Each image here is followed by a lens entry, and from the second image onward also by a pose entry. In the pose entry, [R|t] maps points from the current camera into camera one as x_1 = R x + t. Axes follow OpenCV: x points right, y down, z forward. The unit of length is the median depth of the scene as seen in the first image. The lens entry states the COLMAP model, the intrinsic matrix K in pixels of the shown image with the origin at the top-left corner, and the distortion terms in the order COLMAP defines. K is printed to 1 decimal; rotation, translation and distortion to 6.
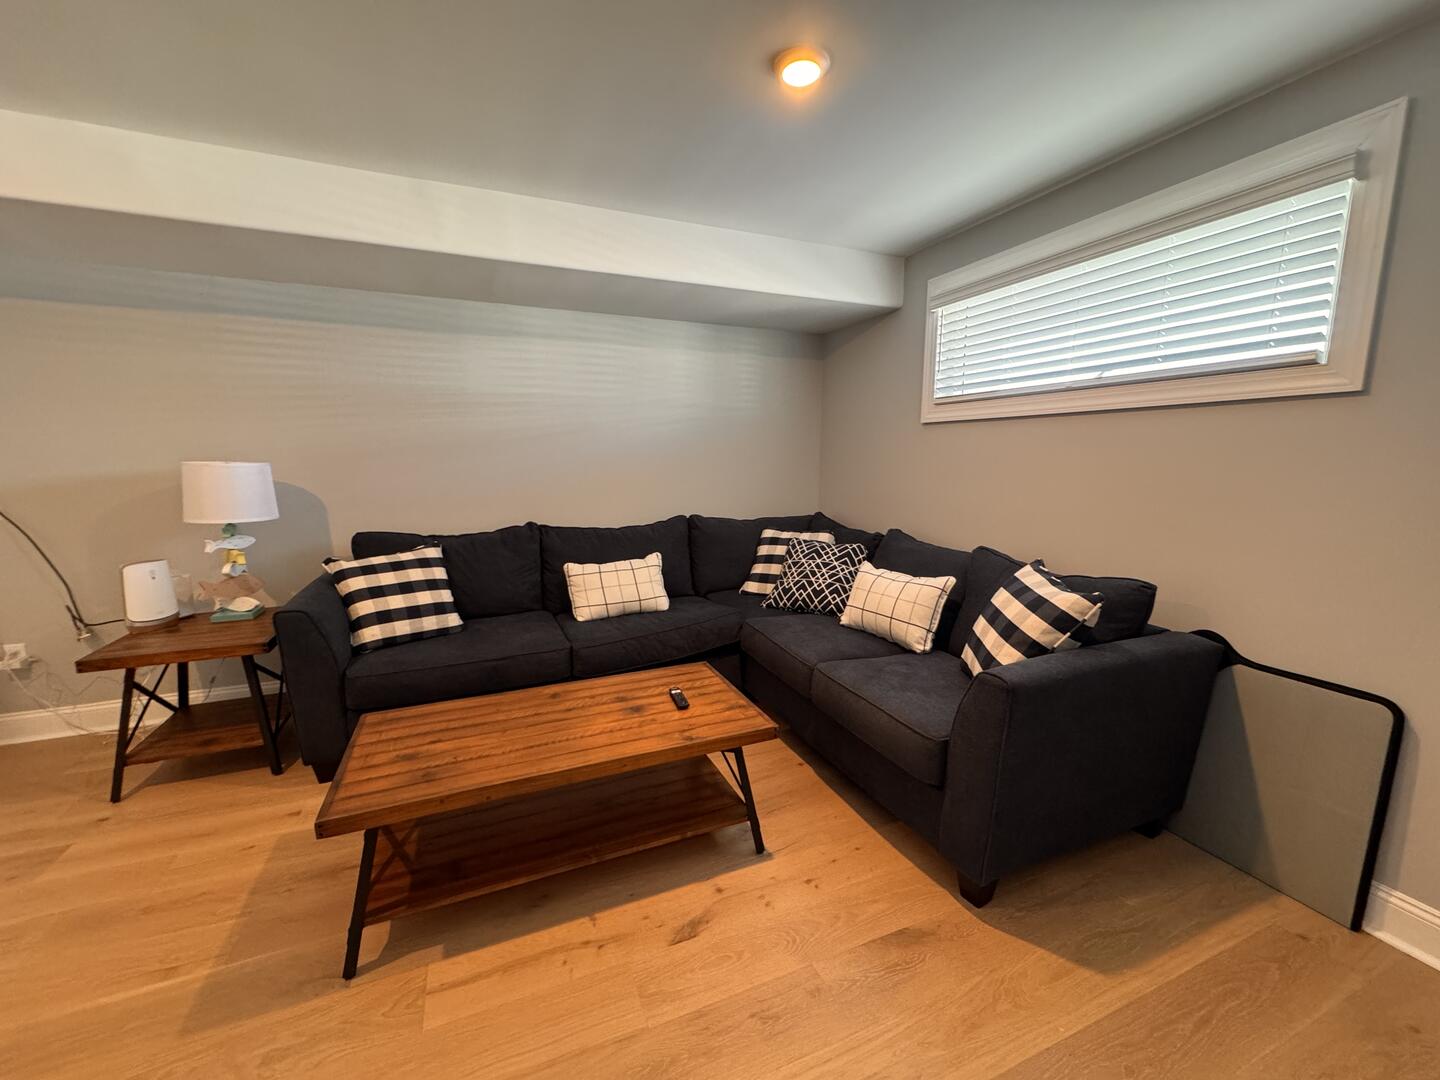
lens RADIAL K [[576.6, 0, 720.0], [0, 576.6, 540.0], [0, 0, 1]] dist [-0.001204, -0.000355]
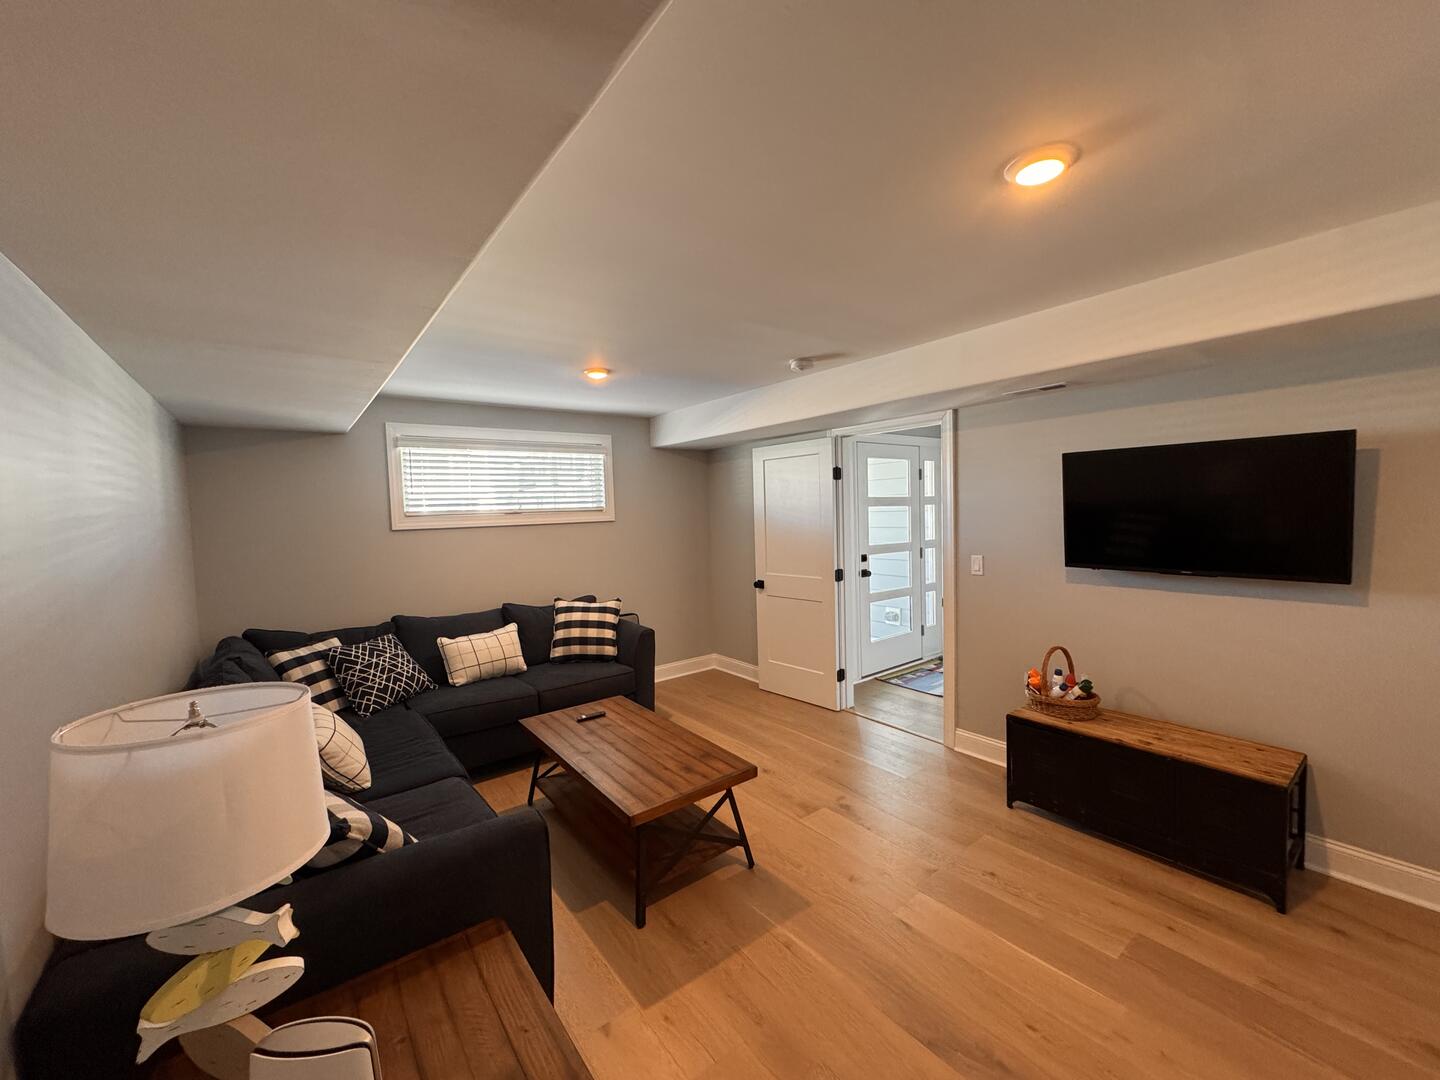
lens RADIAL K [[576.6, 0, 720.0], [0, 576.6, 540.0], [0, 0, 1]] dist [-0.001204, -0.000355]
pose [[-0.255627, -0.052420, 0.965353, -1.852815], [0.185331, 0.977353, 0.102148, -0.321645], [-0.948845, 0.205022, -0.240123, 1.082772]]
